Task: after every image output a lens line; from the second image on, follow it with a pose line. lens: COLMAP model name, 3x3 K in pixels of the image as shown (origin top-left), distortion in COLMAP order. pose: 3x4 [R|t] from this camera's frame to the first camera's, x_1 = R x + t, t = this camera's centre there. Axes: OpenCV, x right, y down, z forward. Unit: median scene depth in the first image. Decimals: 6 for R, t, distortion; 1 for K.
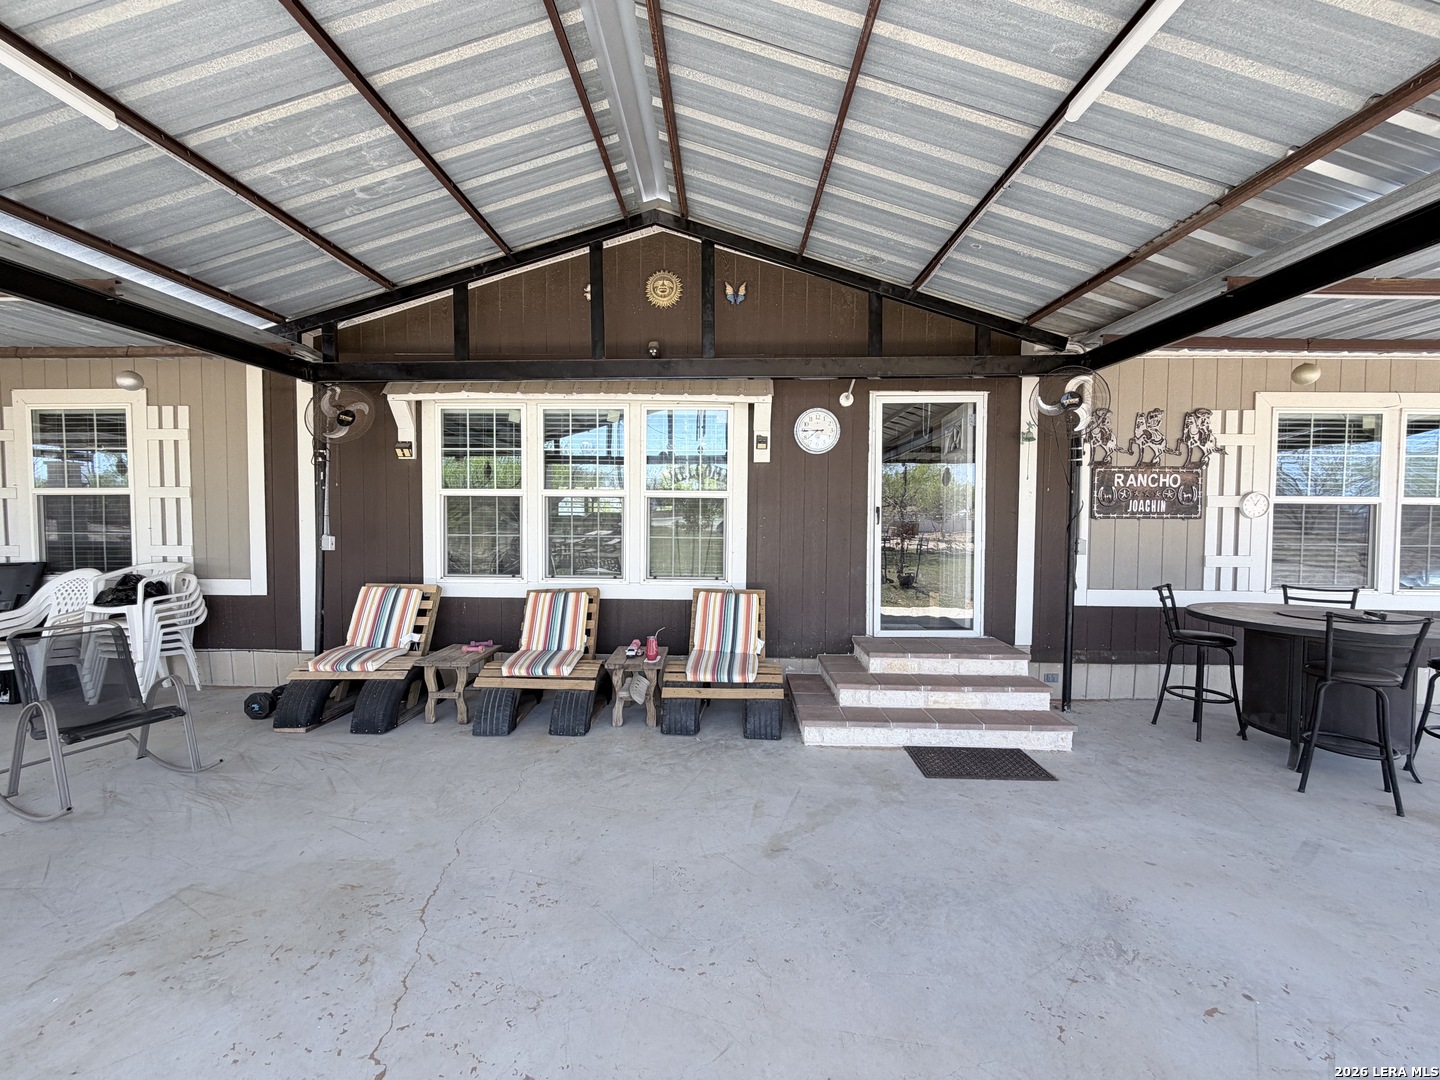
lens RADIAL K [[574.0, 0, 713.8], [0, 574.0, 541.8], [0, 0, 1]] dist [-0.001160, 0.000554]
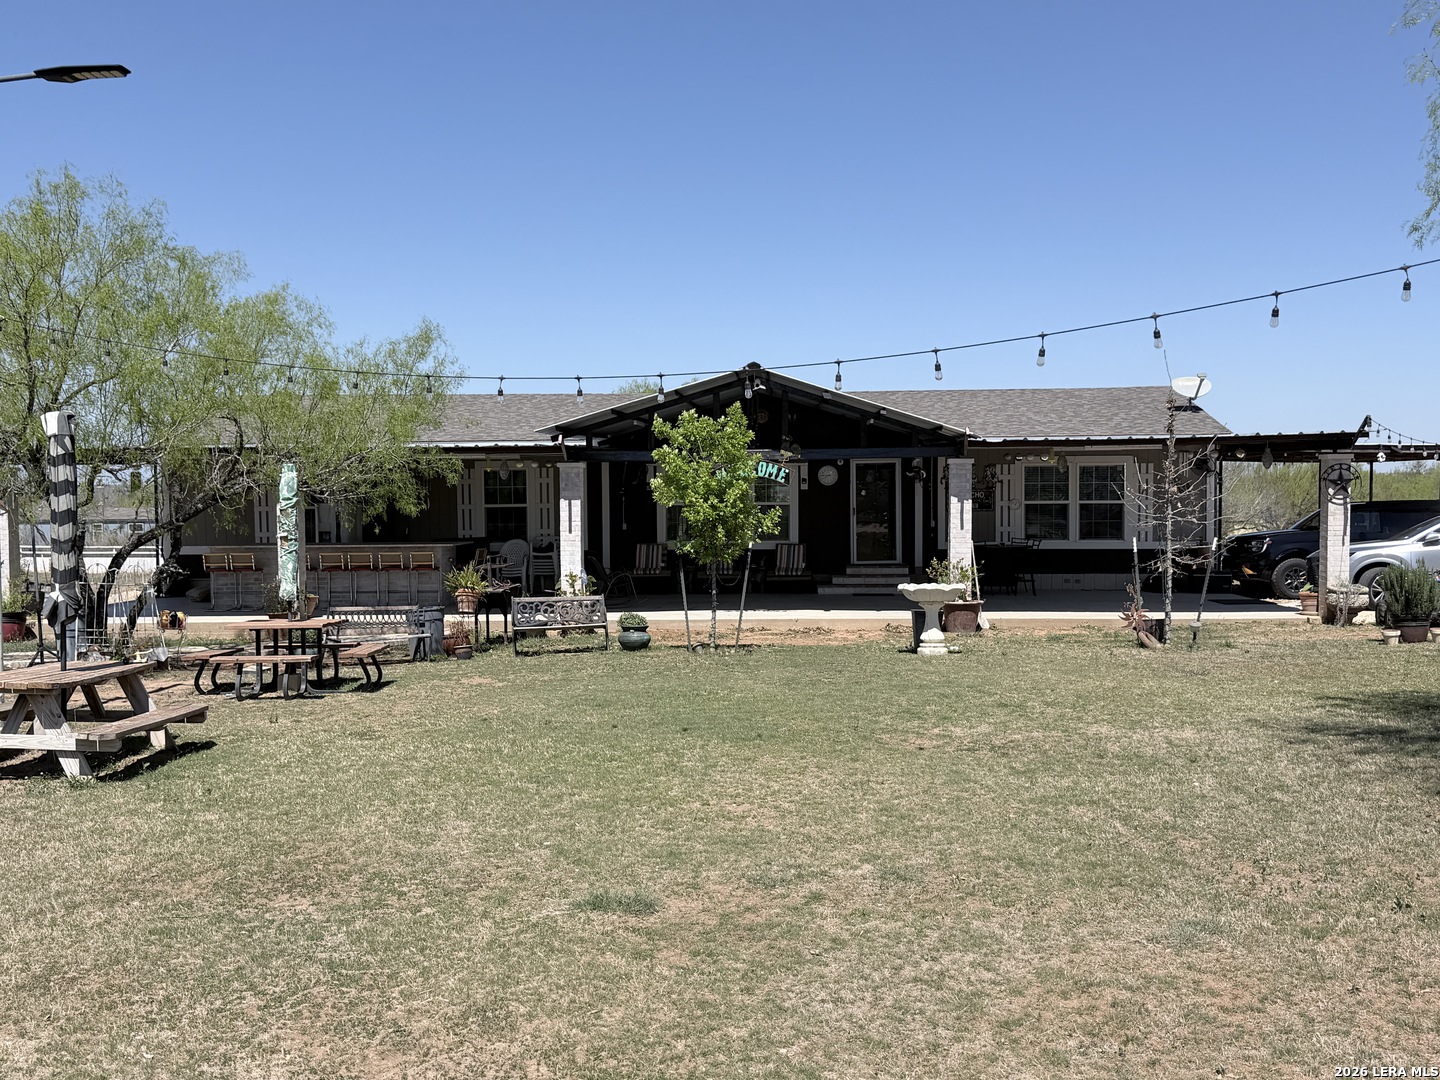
lens RADIAL K [[1425.4, 0, 721.7], [0, 1425.4, 544.0], [0, 0, 1]] dist [0.100423, 0.000000]
pose [[0.999841, -0.013704, -0.011401, -0.192966], [0.013741, 0.999900, 0.003223, 0.060706], [0.011356, -0.003379, 0.999930, -4.907557]]
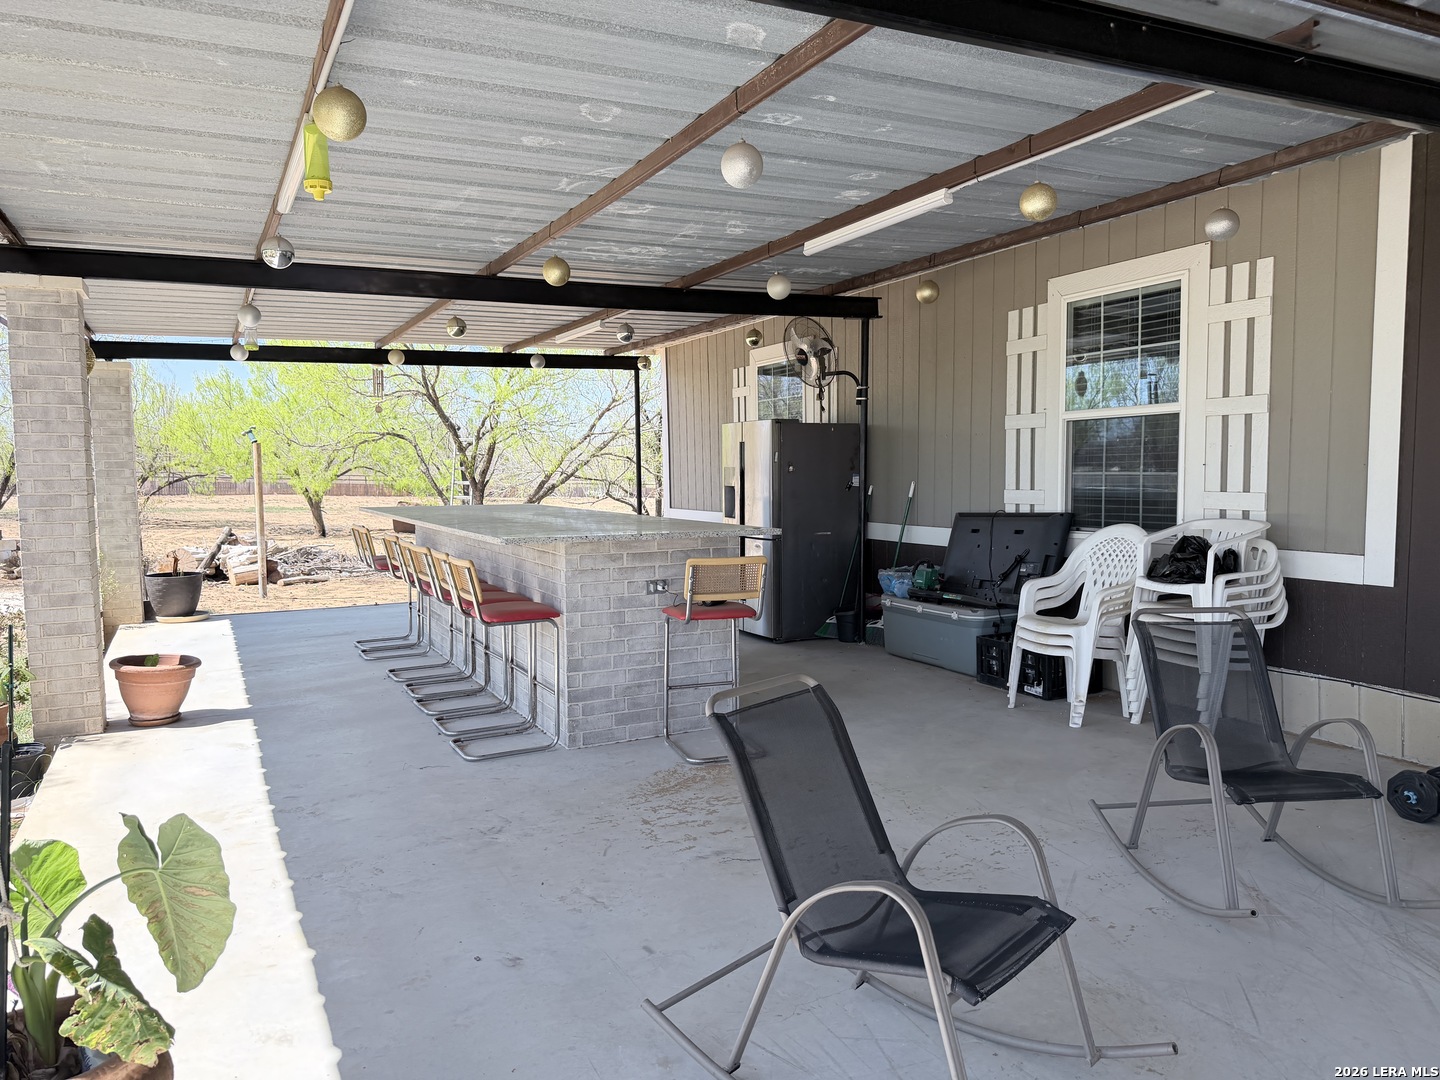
lens RADIAL K [[1004.9, 0, 717.2], [0, 1004.9, 552.7], [0, 0, 1]] dist [0.038477, -0.037255]
pose [[0.474594, 0.063810, -0.877889, -0.263588], [-0.017931, 0.997863, 0.062837, 0.013732], [0.880022, -0.014080, 0.474723, -0.006861]]
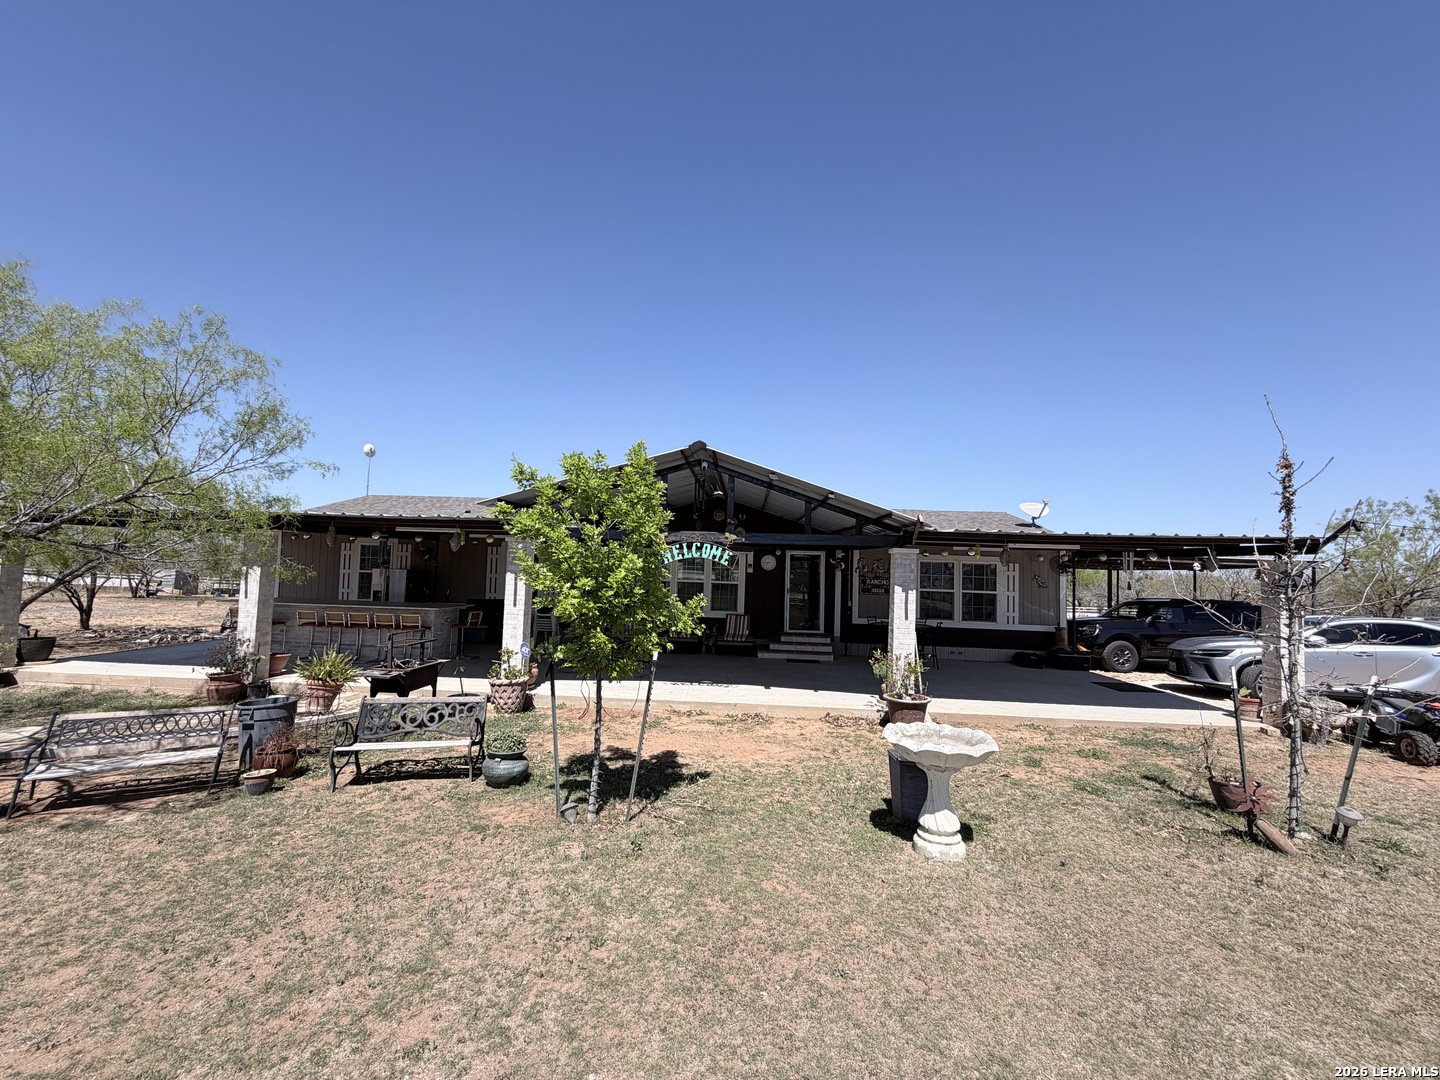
lens RADIAL K [[574.0, 0, 719.0], [0, 574.0, 536.2], [0, 0, 1]] dist [-0.001160, 0.000554]
pose [[0.999555, 0.025216, -0.015939, -0.036866], [-0.026628, 0.995060, -0.095635, -0.037048], [0.013449, 0.096017, 0.995289, -2.077152]]
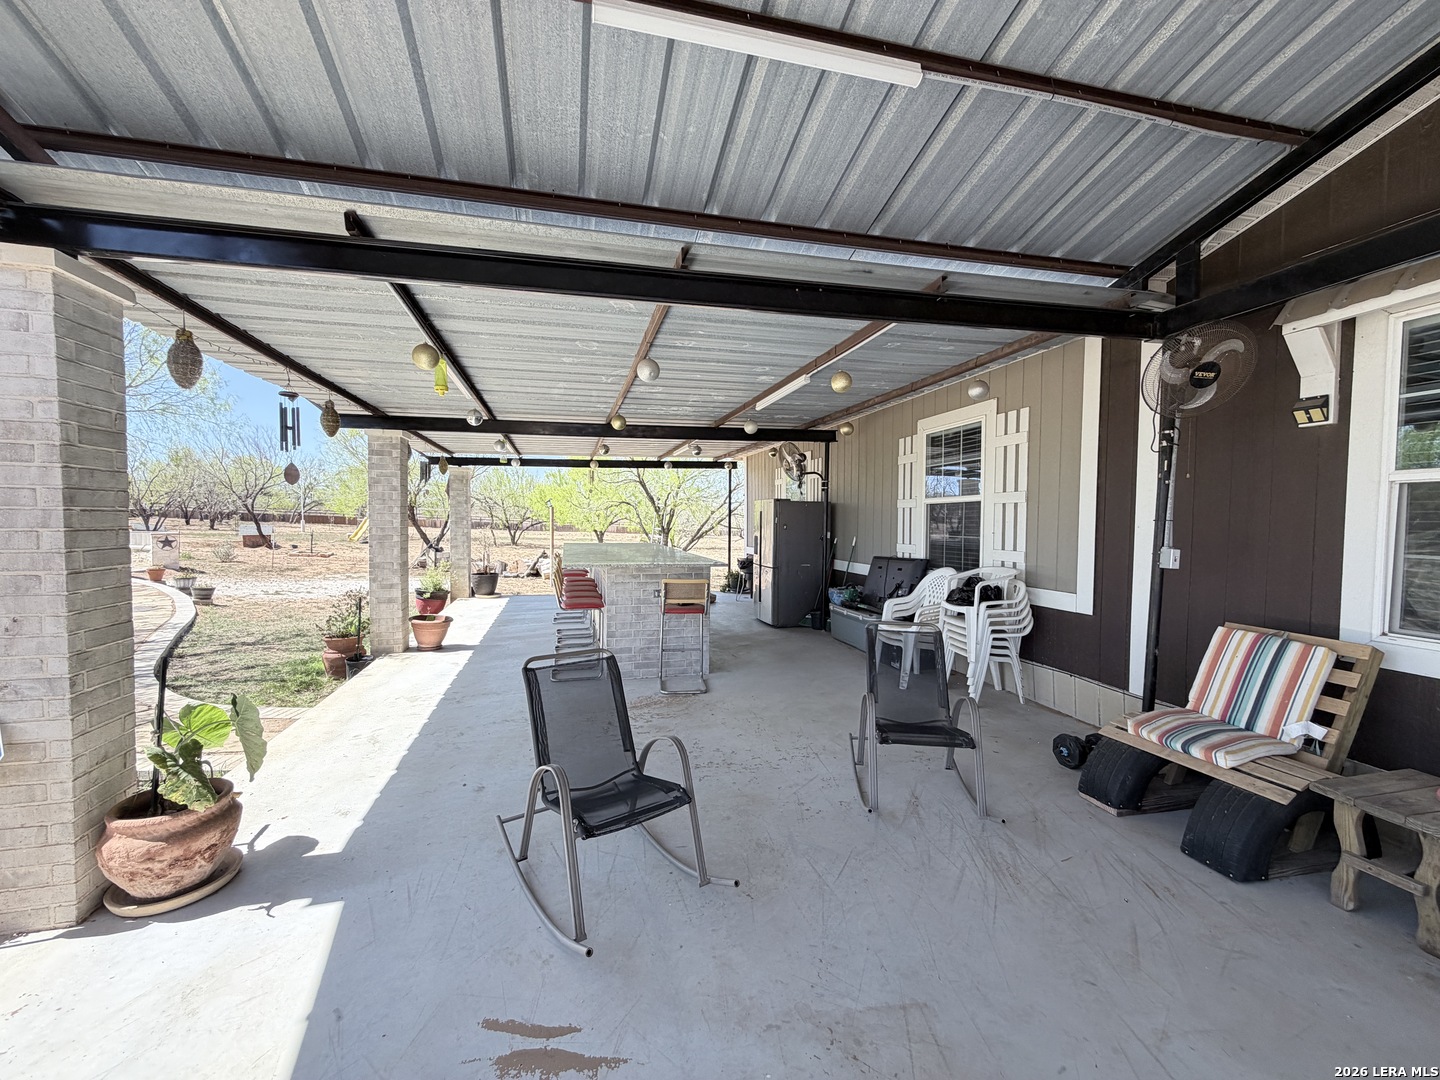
lens RADIAL K [[574.0, 0, 716.0], [0, 574.0, 541.3], [0, 0, 1]] dist [-0.001160, 0.000554]
pose [[0.275416, 0.032622, -0.960771, -0.134974], [-0.040292, 0.998938, 0.022368, -0.012082], [0.960480, 0.032551, 0.276438, 0.248709]]
